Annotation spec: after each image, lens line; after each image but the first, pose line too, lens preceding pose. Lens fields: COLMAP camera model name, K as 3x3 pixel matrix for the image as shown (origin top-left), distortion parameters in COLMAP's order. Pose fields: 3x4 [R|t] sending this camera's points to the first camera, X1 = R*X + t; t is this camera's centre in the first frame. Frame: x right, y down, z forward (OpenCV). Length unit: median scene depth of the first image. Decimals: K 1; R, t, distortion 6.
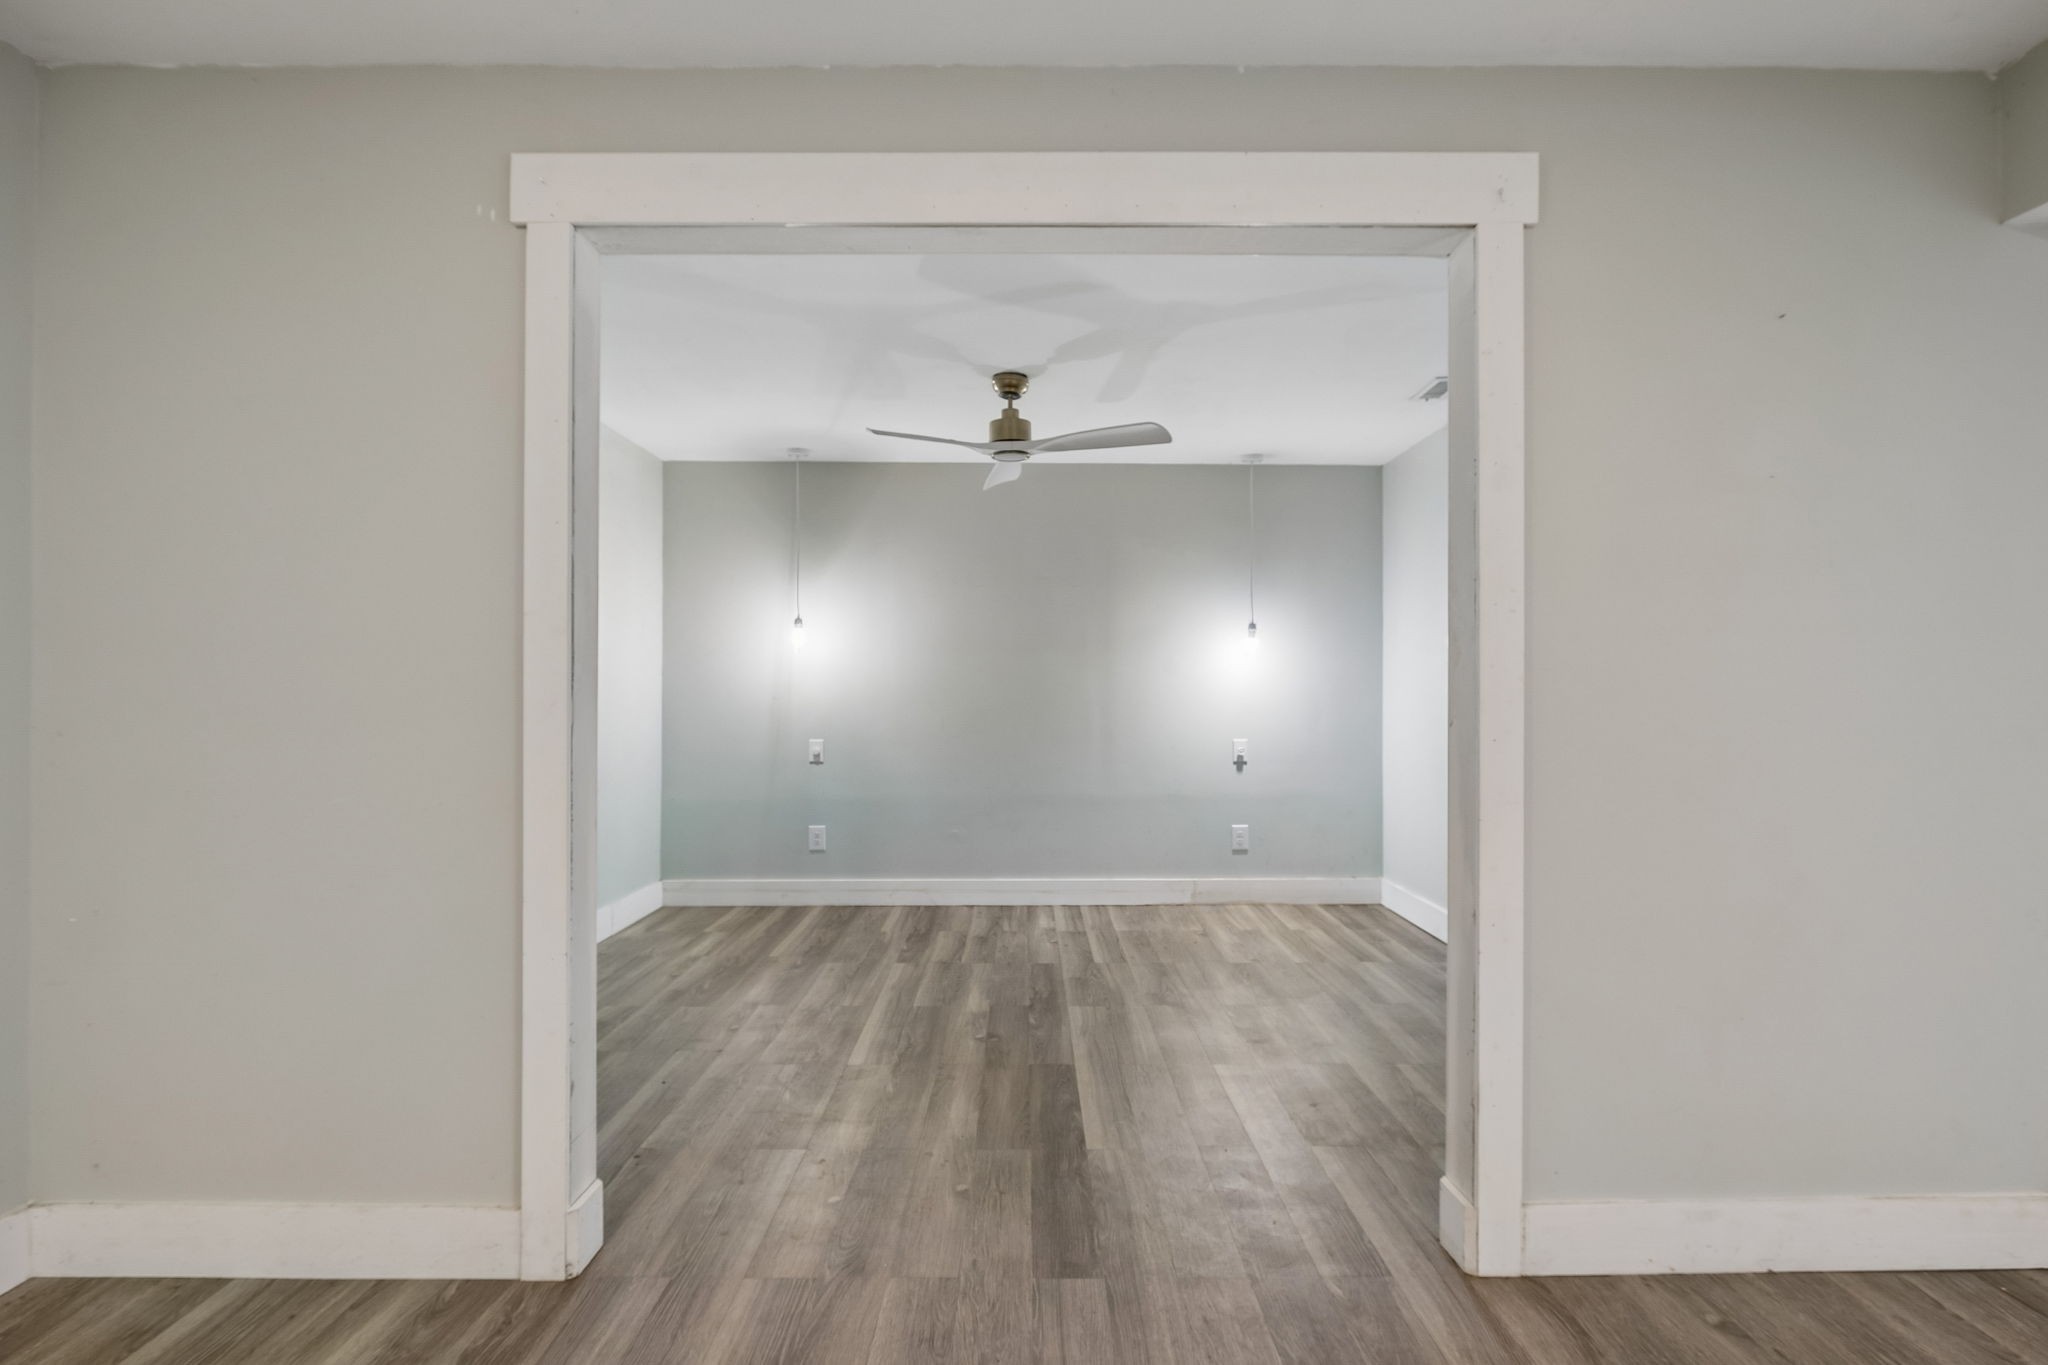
lens RADIAL K [[1025.3, 0, 1028.8], [0, 1025.3, 694.0], [0, 0, 1]] dist [0.000331, -0.000021]
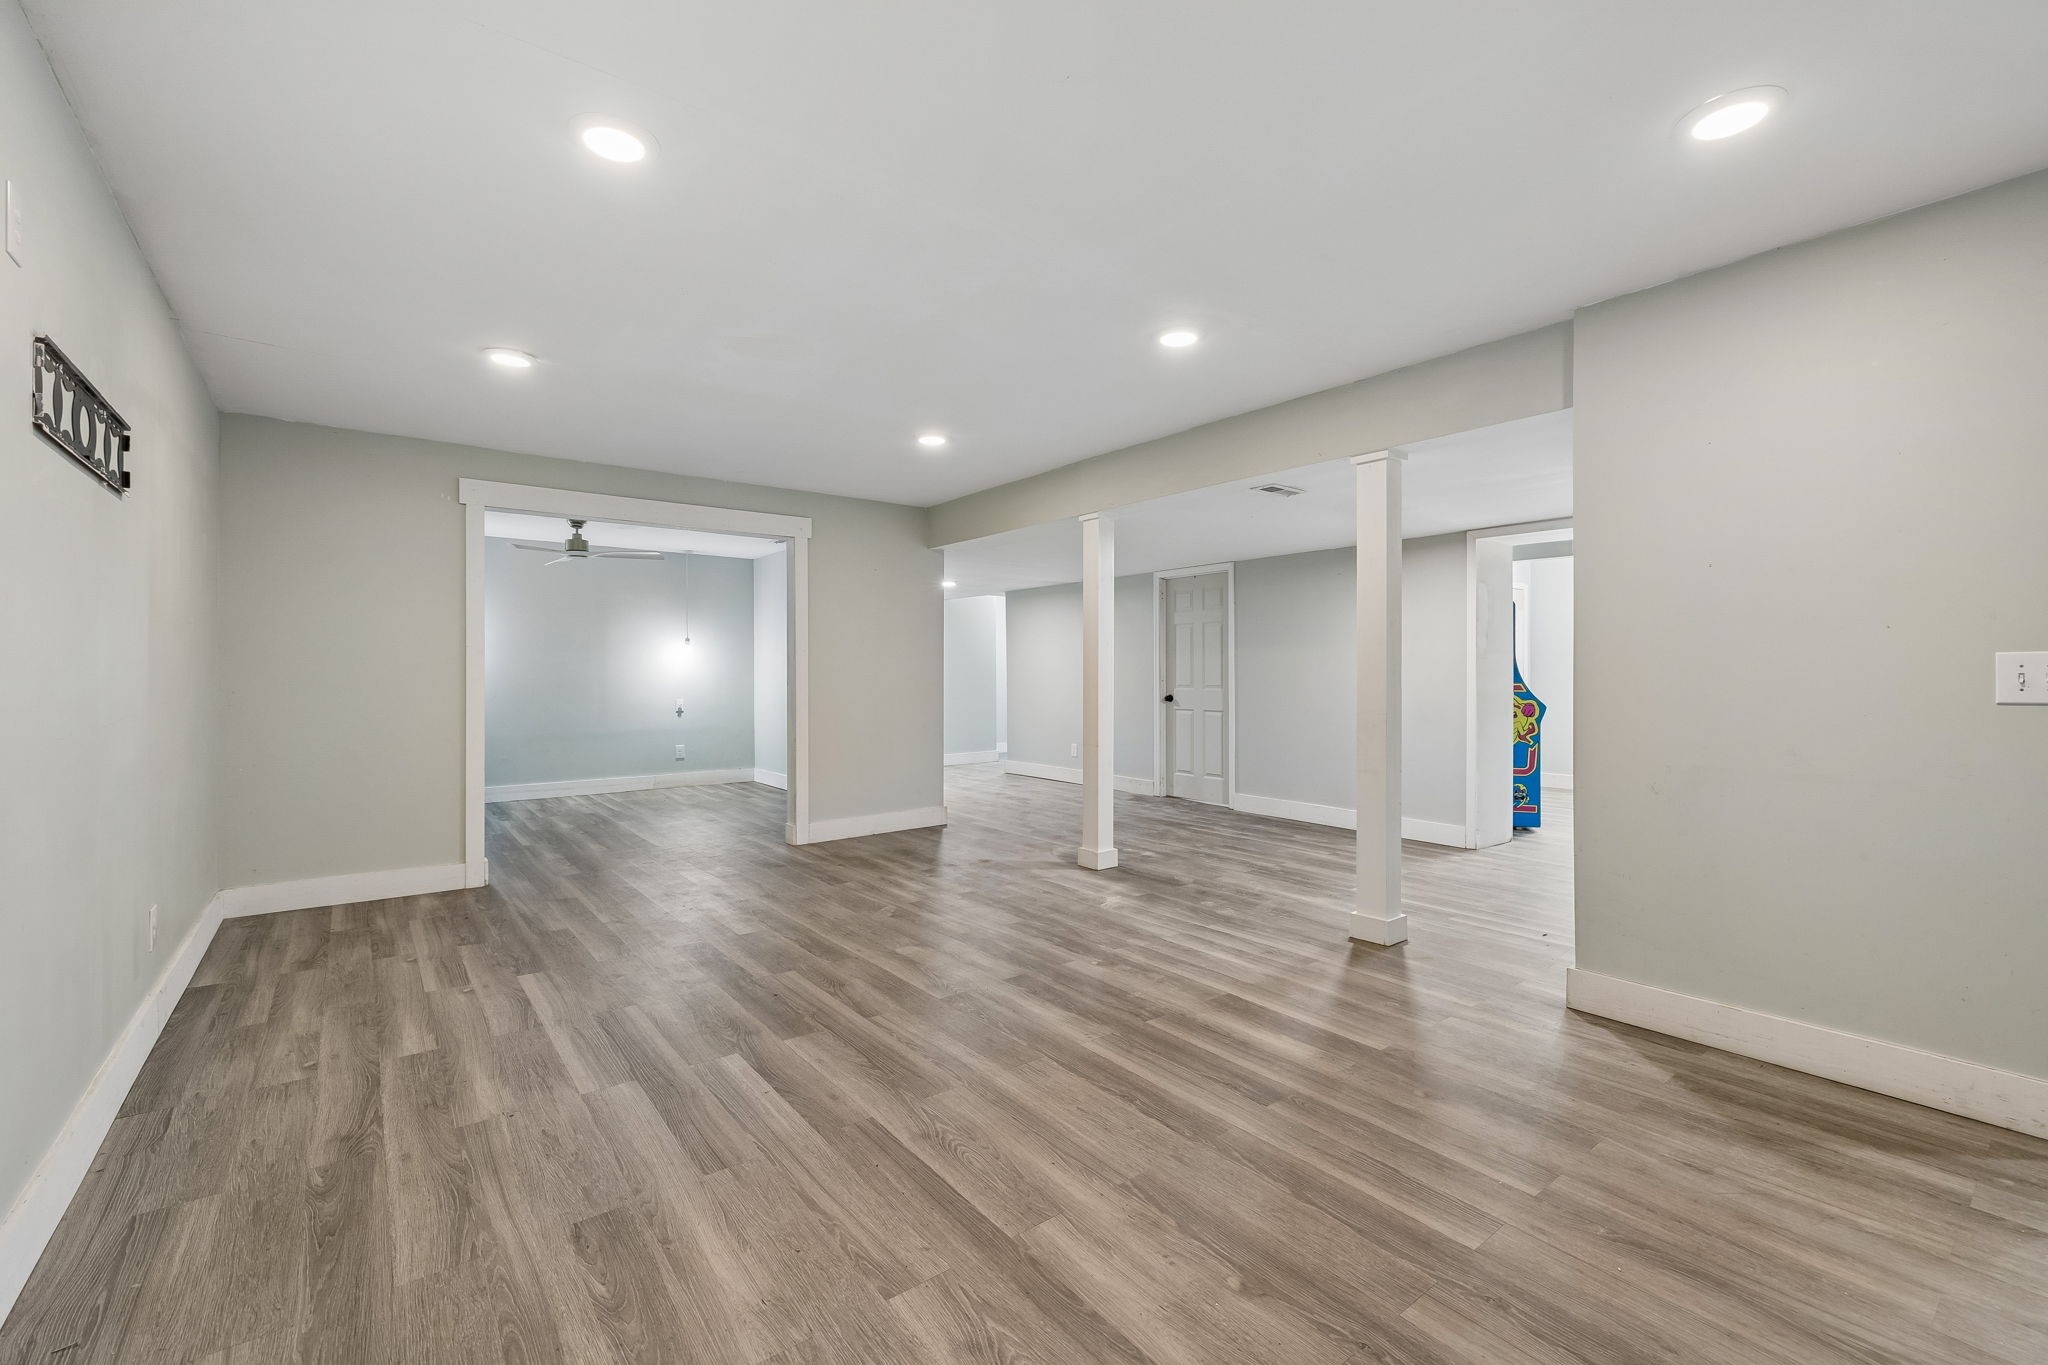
lens RADIAL K [[858.0, 0, 1015.1], [0, 858.0, 668.8], [0, 0, 1]] dist [-0.000273, -0.000165]
pose [[0.793373, -0.001017, 0.608735, -0.323082], [0.003771, 0.999988, -0.003244, -0.005307], [-0.608725, 0.004869, 0.793367, -0.762611]]
